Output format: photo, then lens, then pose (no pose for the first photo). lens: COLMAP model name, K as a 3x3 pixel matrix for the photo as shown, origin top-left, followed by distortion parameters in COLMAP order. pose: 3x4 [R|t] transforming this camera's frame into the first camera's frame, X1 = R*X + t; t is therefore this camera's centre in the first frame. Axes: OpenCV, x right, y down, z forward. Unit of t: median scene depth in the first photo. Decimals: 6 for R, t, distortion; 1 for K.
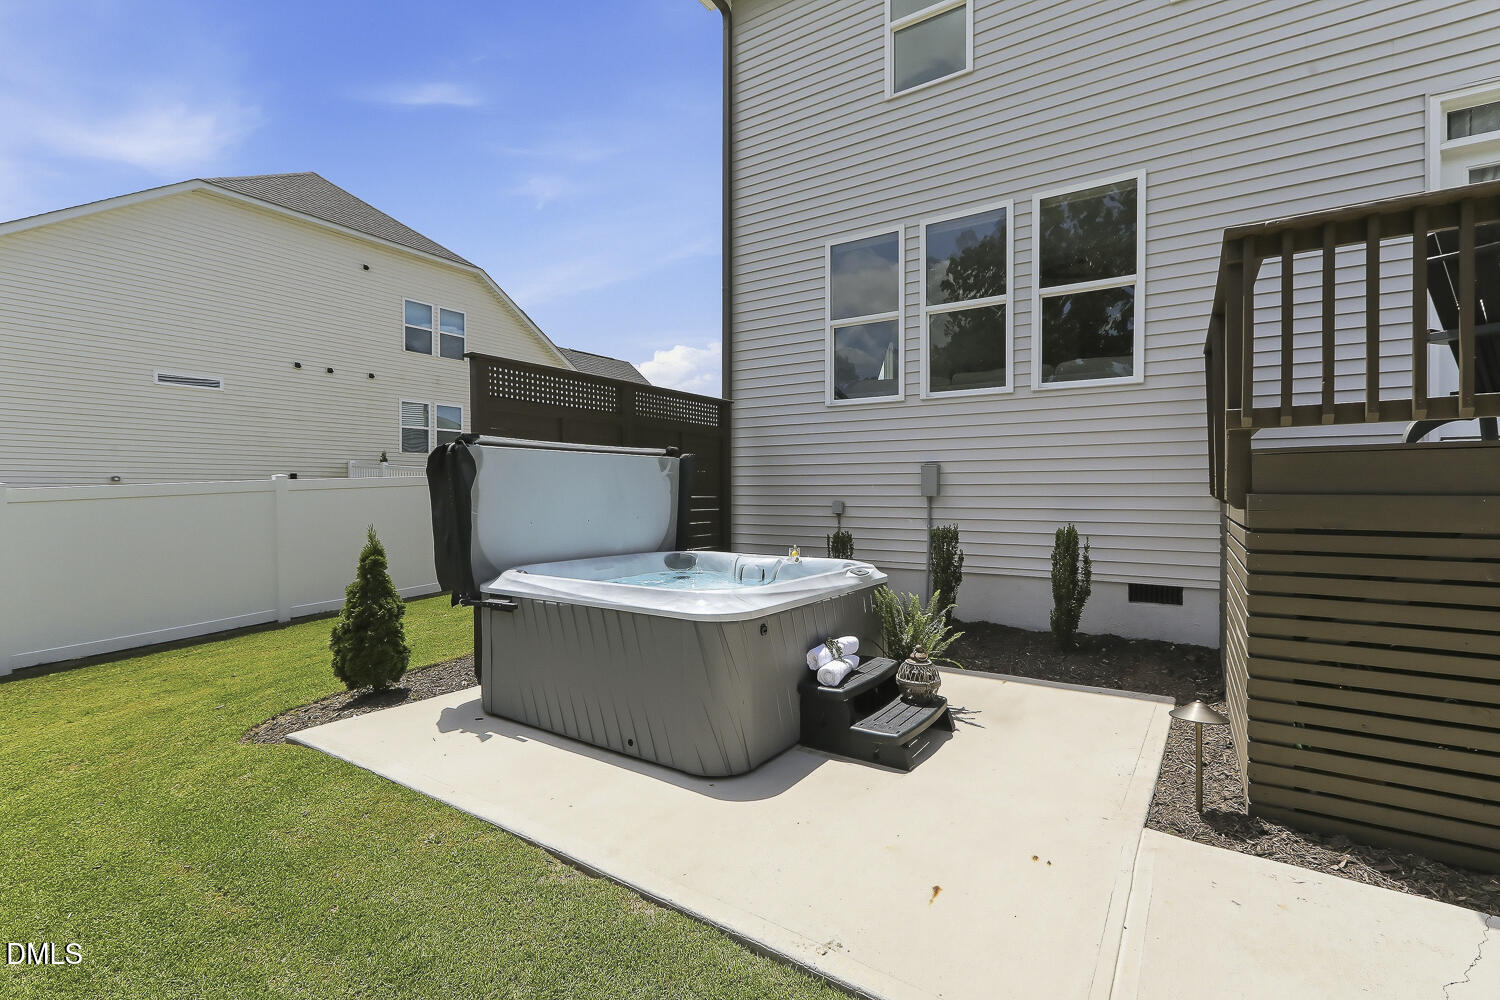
lens RADIAL K [[676.1, 0, 753.0], [0, 676.1, 488.0], [0, 0, 1]] dist [-0.001931, 0.000747]
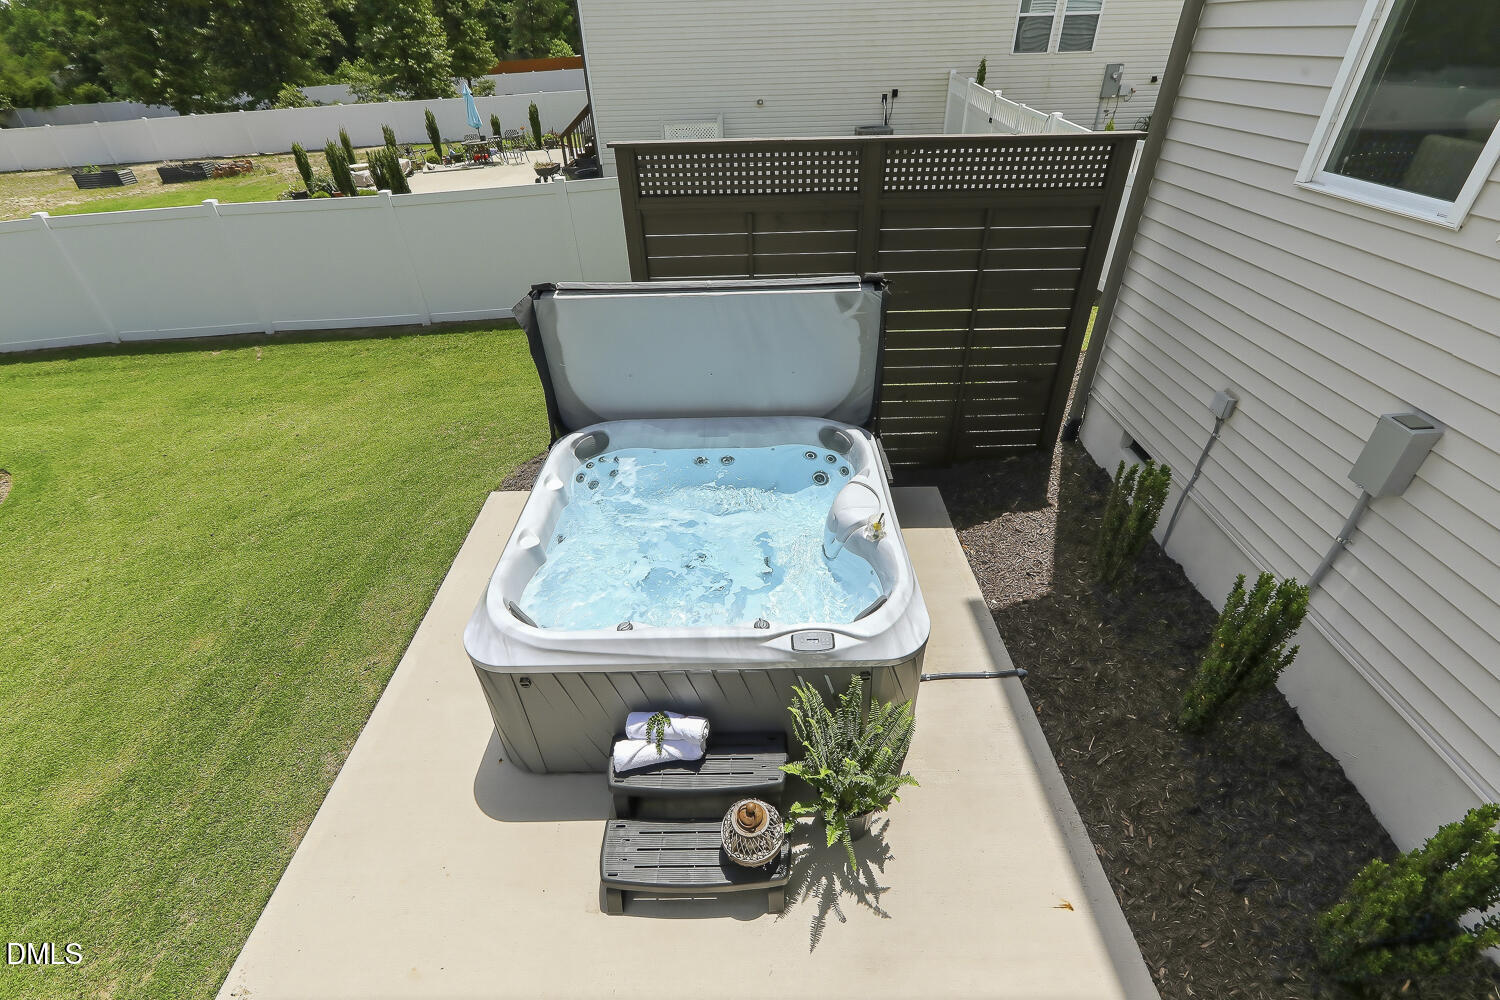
lens RADIAL K [[669.9, 0, 754.2], [0, 669.9, 500.4], [0, 0, 1]] dist [-0.000287, 0.000175]
pose [[0.563660, 0.462710, -0.684242, 0.484783], [0.023992, 0.818852, 0.573503, -0.338514], [0.825659, -0.339676, 0.450453, 0.697994]]
